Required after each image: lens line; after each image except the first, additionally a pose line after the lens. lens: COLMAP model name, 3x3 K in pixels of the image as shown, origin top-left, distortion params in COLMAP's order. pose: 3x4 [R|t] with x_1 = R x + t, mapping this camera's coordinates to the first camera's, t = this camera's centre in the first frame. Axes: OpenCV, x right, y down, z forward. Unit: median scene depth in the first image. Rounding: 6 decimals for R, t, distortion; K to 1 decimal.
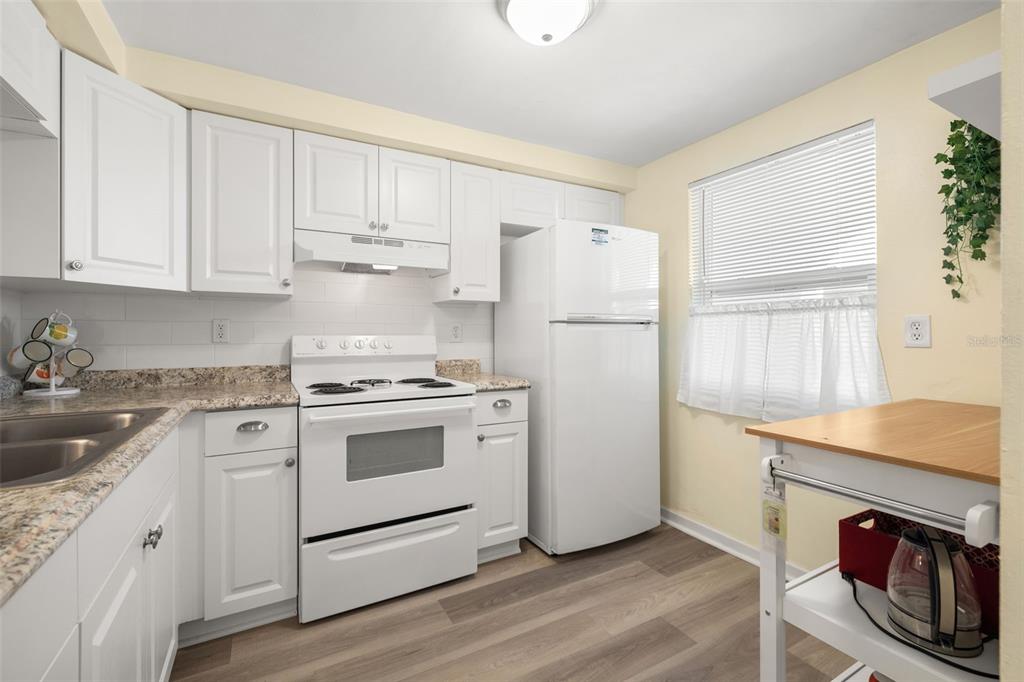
lens RADIAL K [[440.6, 0, 510.5], [0, 440.6, 332.7], [0, 0, 1]] dist [0.001113, 0.000307]
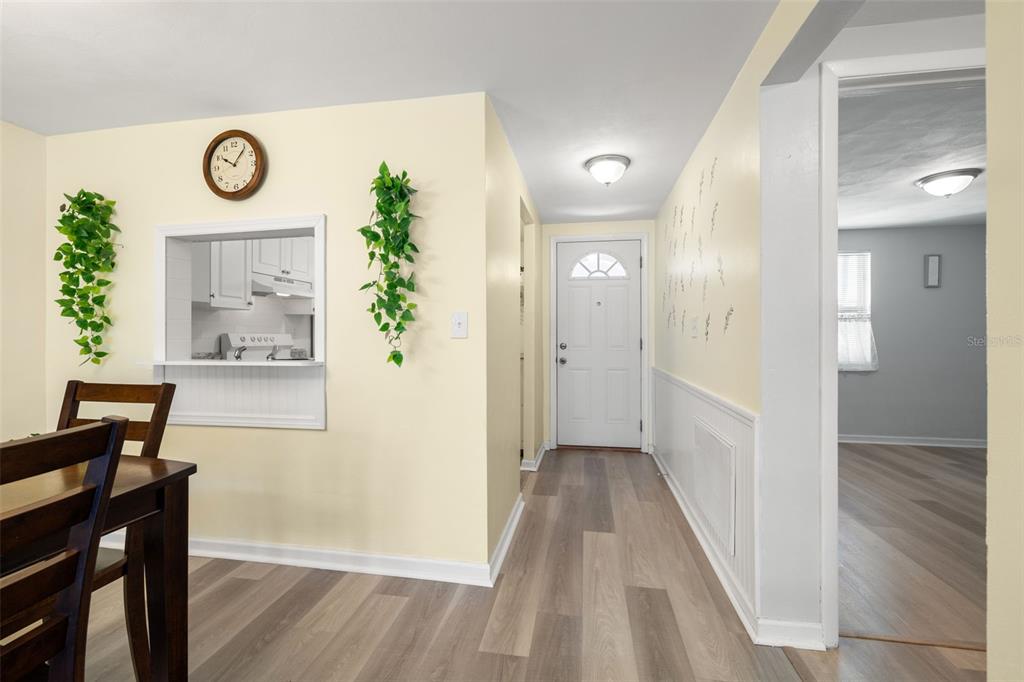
lens RADIAL K [[440.6, 0, 510.5], [0, 440.6, 332.7], [0, 0, 1]] dist [0.001113, 0.000307]
pose [[0.626136, 0.004481, 0.779701, -1.210781], [0.000413, 0.999981, -0.006078, 0.015281], [-0.779714, 0.004127, 0.626122, -0.889783]]
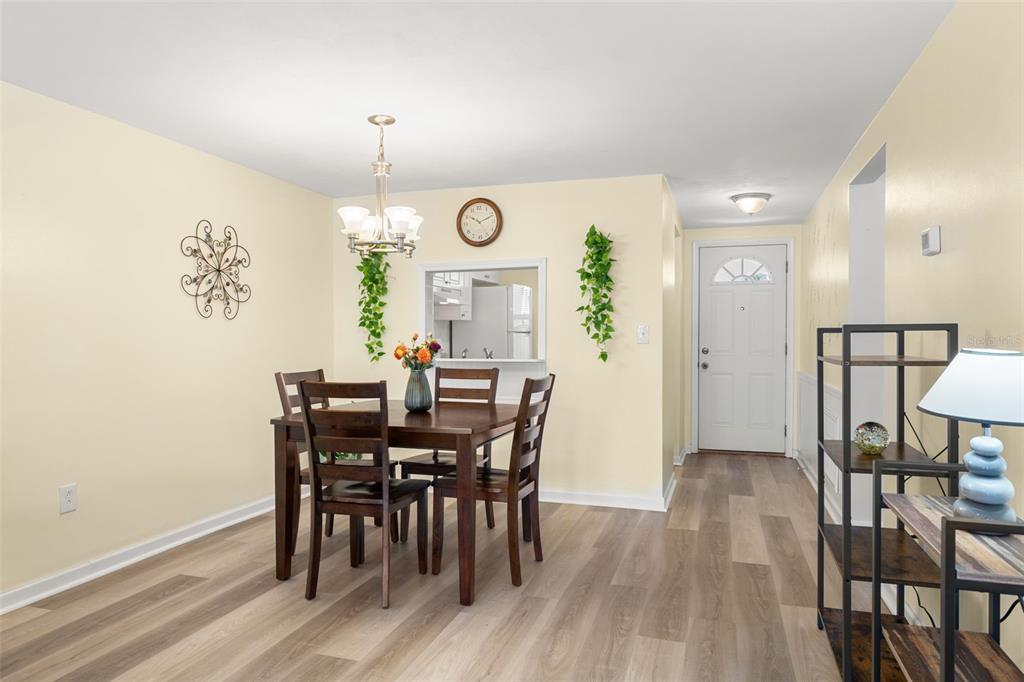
lens RADIAL K [[660.7, 0, 511.1], [0, 660.7, 346.5], [0, 0, 1]] dist [0.003913, 0.000983]
pose [[0.727065, -0.008703, 0.686514, -2.291137], [-0.001062, 0.999904, 0.013800, 0.002081], [-0.686568, -0.010763, 0.726986, -1.447376]]
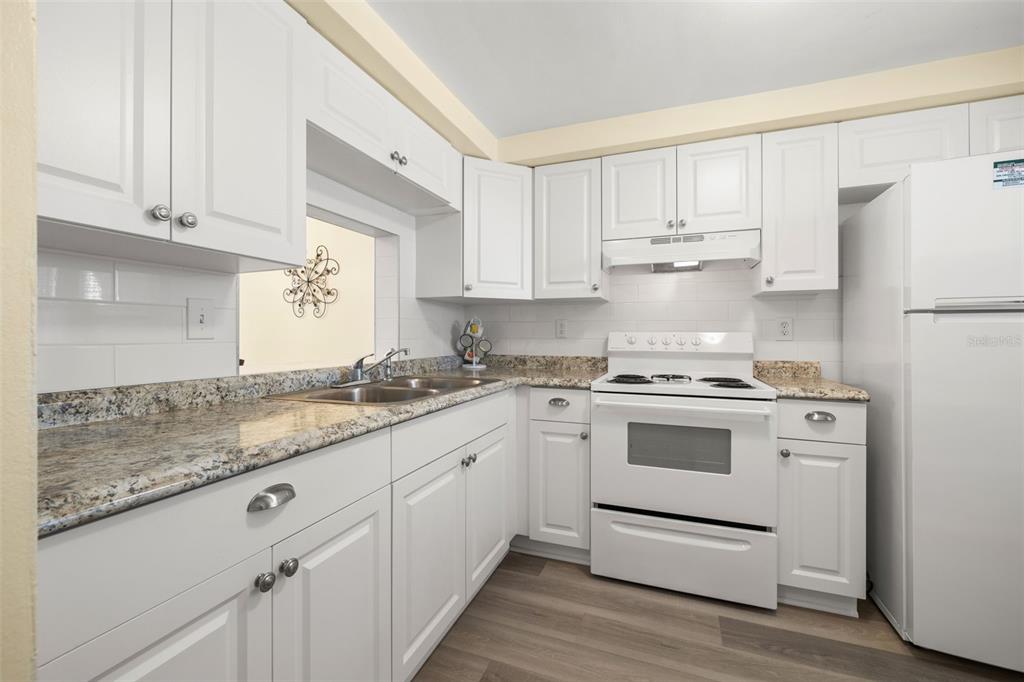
lens RADIAL K [[425.9, 0, 513.3], [0, 425.9, 333.3], [0, 0, 1]] dist [-0.000679, 0.000163]
pose [[0.646899, 0.000137, -0.762576, 0.224726], [-0.001470, 0.999998, -0.001067, 0.012298], [0.762575, 0.001812, 0.646898, 0.082790]]
